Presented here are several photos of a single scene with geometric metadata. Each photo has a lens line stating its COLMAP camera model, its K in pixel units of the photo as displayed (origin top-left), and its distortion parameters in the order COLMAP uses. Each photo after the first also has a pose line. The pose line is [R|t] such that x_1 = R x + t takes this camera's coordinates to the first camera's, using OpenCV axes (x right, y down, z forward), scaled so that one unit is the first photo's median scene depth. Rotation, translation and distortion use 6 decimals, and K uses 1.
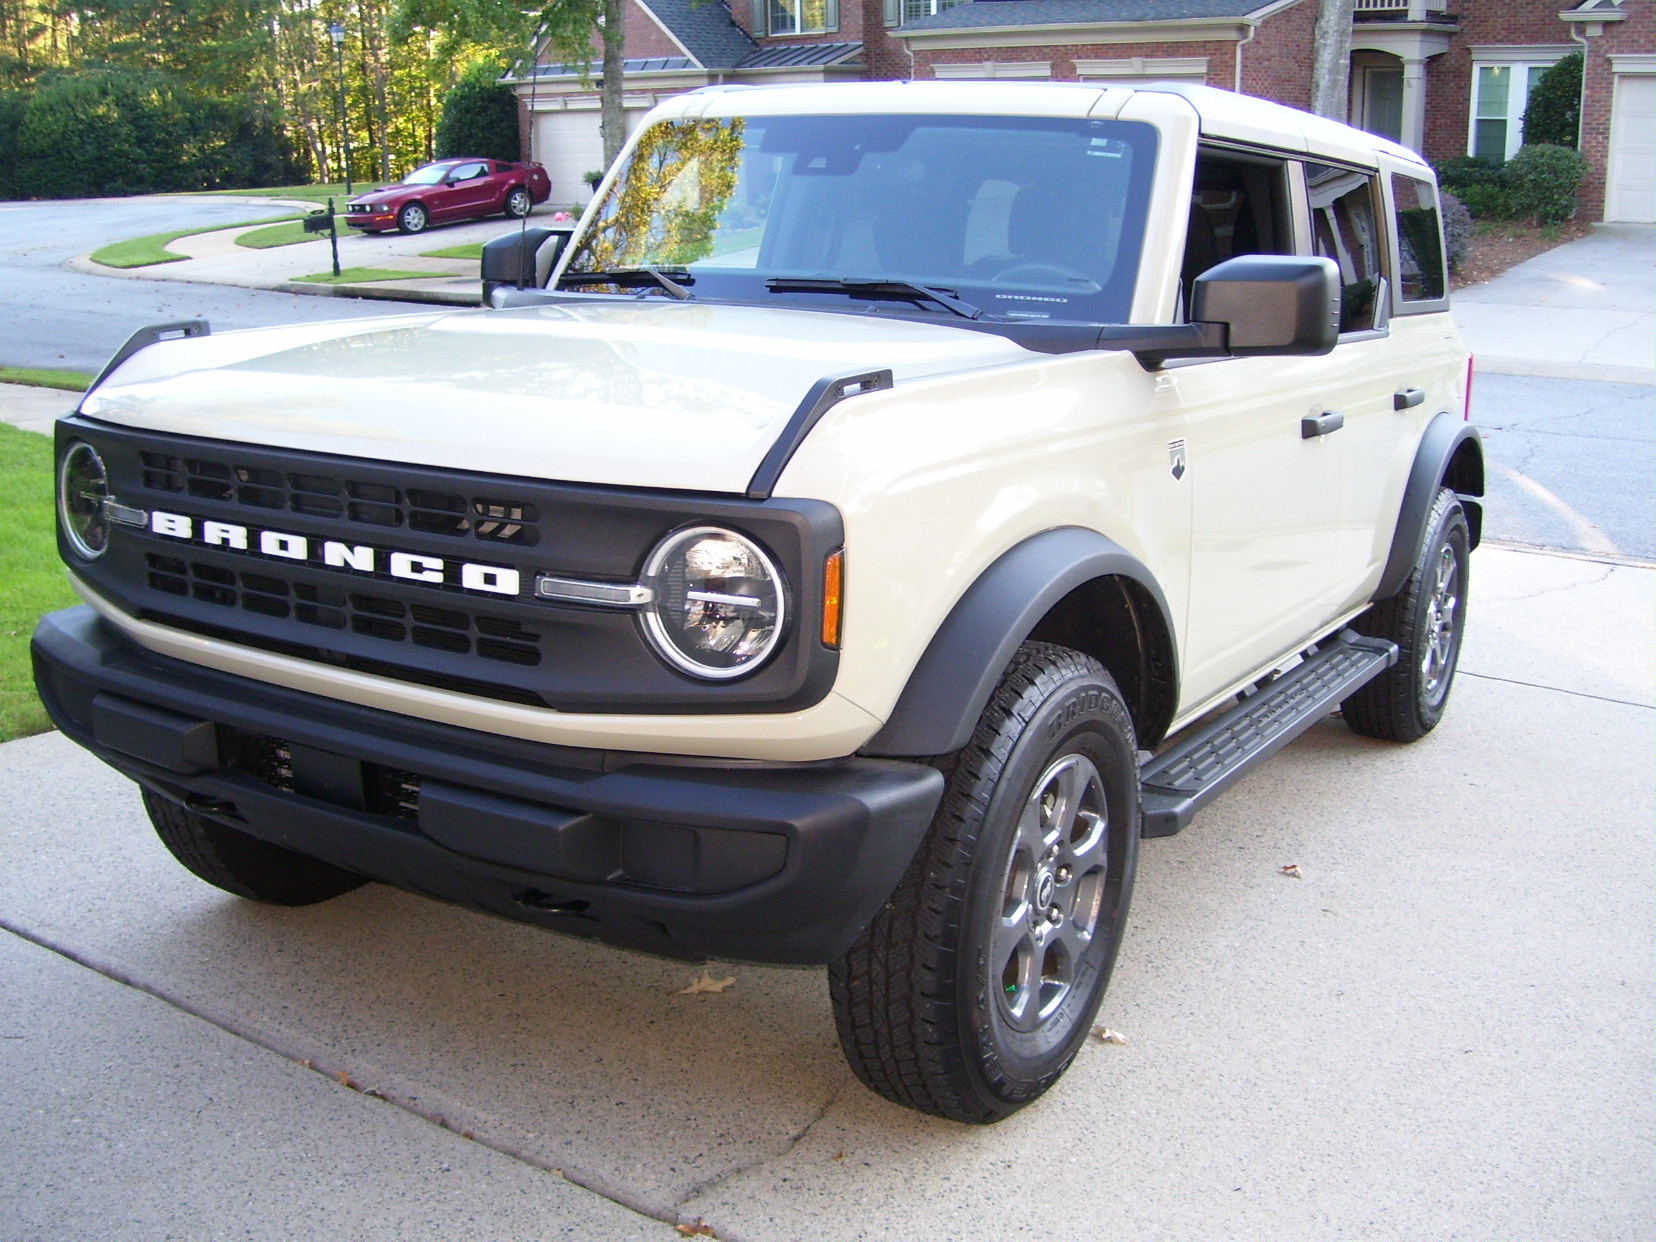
lens RADIAL K [[1802.6, 0, 810.3], [0, 1802.6, 621.7], [0, 0, 1]] dist [-0.205502, 0.194494]
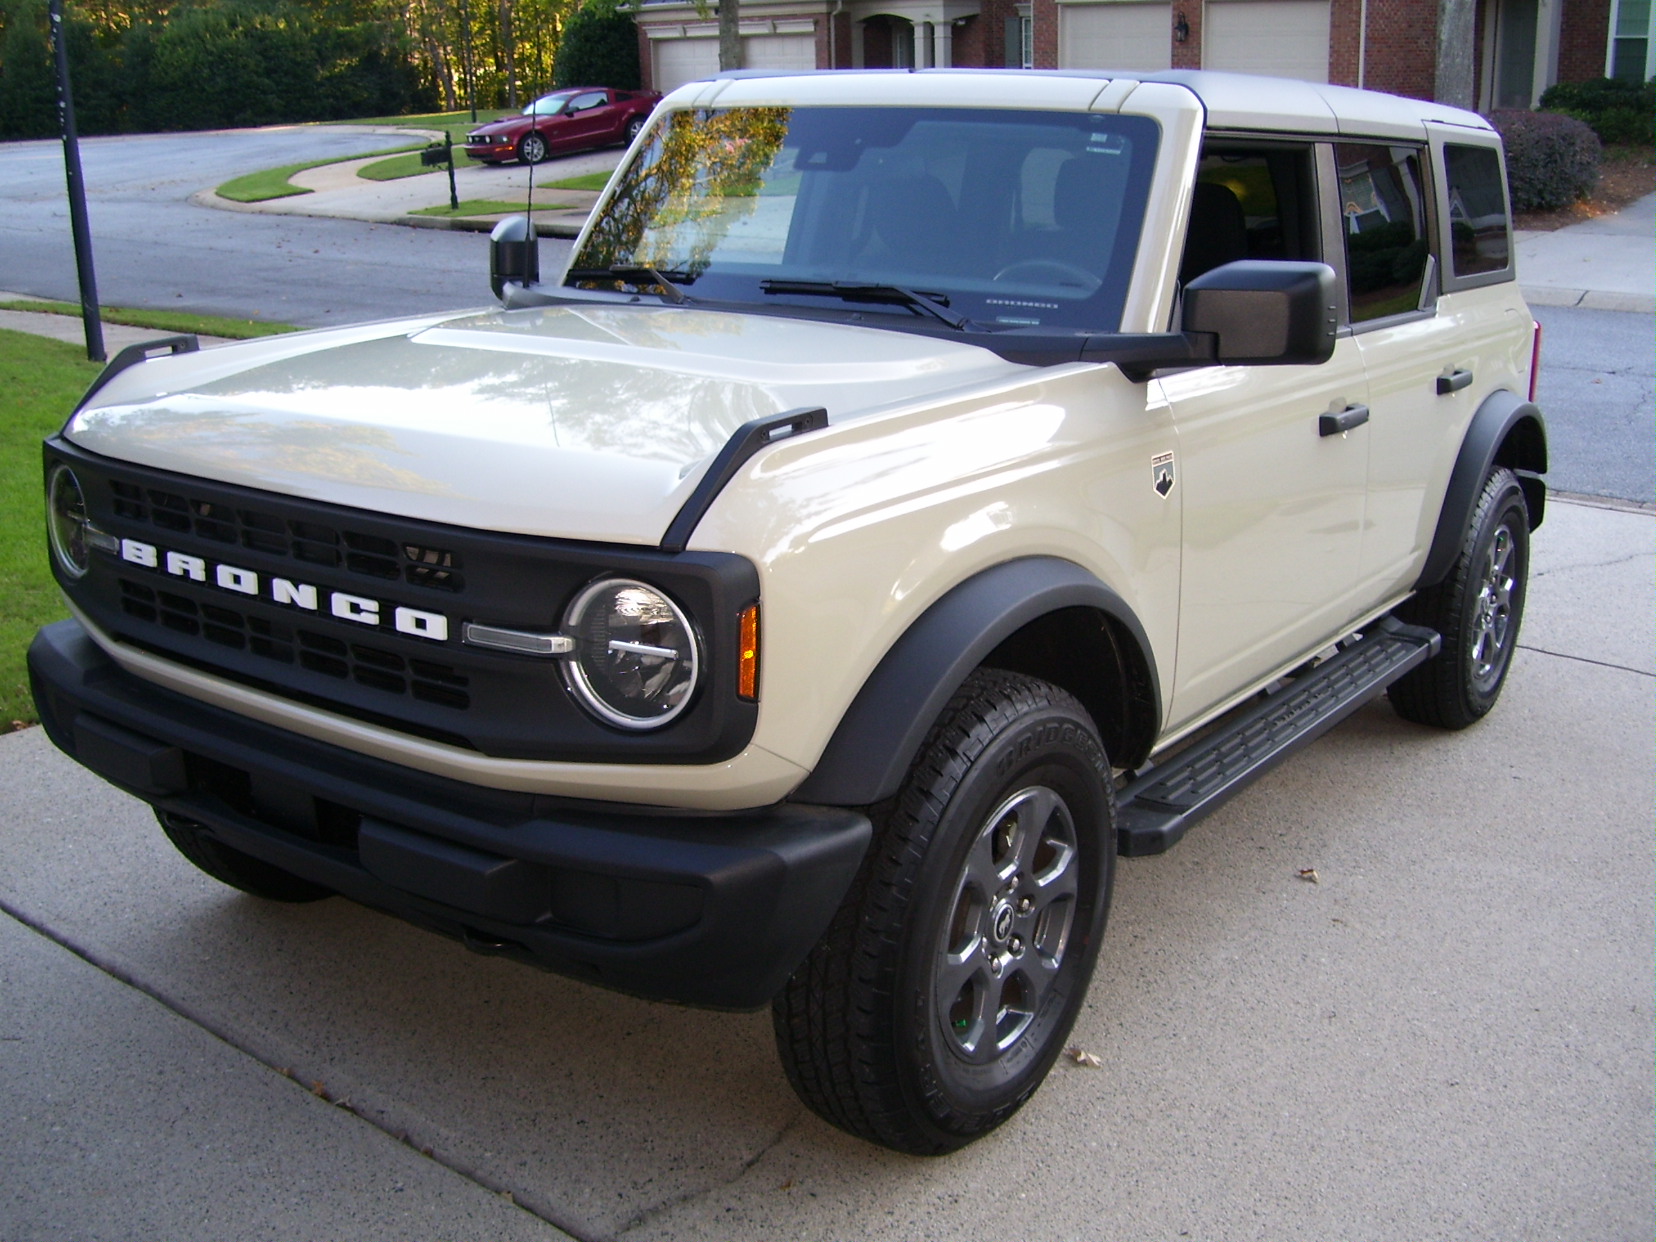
lens RADIAL K [[1802.6, 0, 810.3], [0, 1802.6, 621.7], [0, 0, 1]] dist [-0.205502, 0.194494]
pose [[0.997279, 0.005867, -0.073485, 0.086553], [-0.002673, 0.999051, 0.043482, -0.052755], [0.073670, -0.043167, 0.996348, 0.012183]]
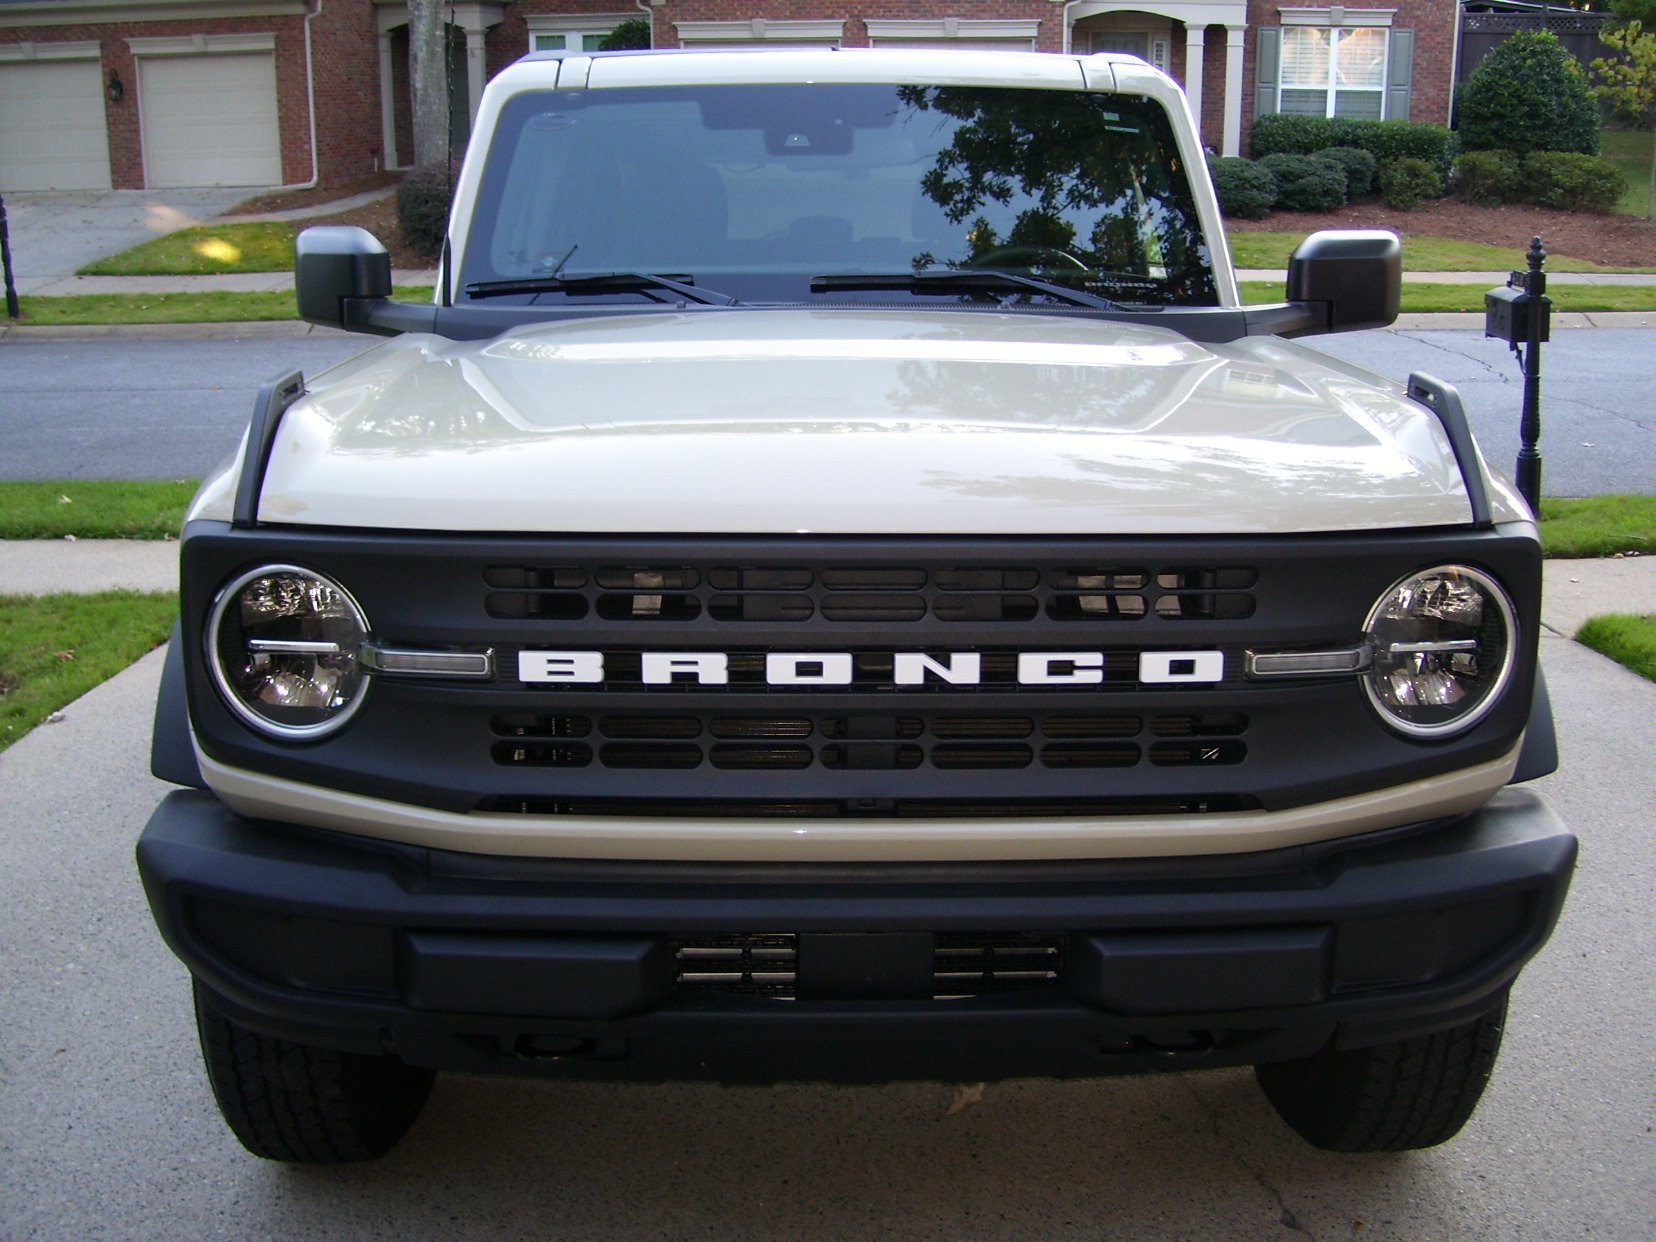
lens RADIAL K [[1802.6, 0, 810.3], [0, 1802.6, 621.7], [0, 0, 1]] dist [-0.205502, 0.194494]
pose [[0.846152, -0.146098, 0.512526, -0.552223], [0.139288, 0.988889, 0.051931, -0.082565], [-0.514418, 0.027447, 0.857100, 0.307766]]
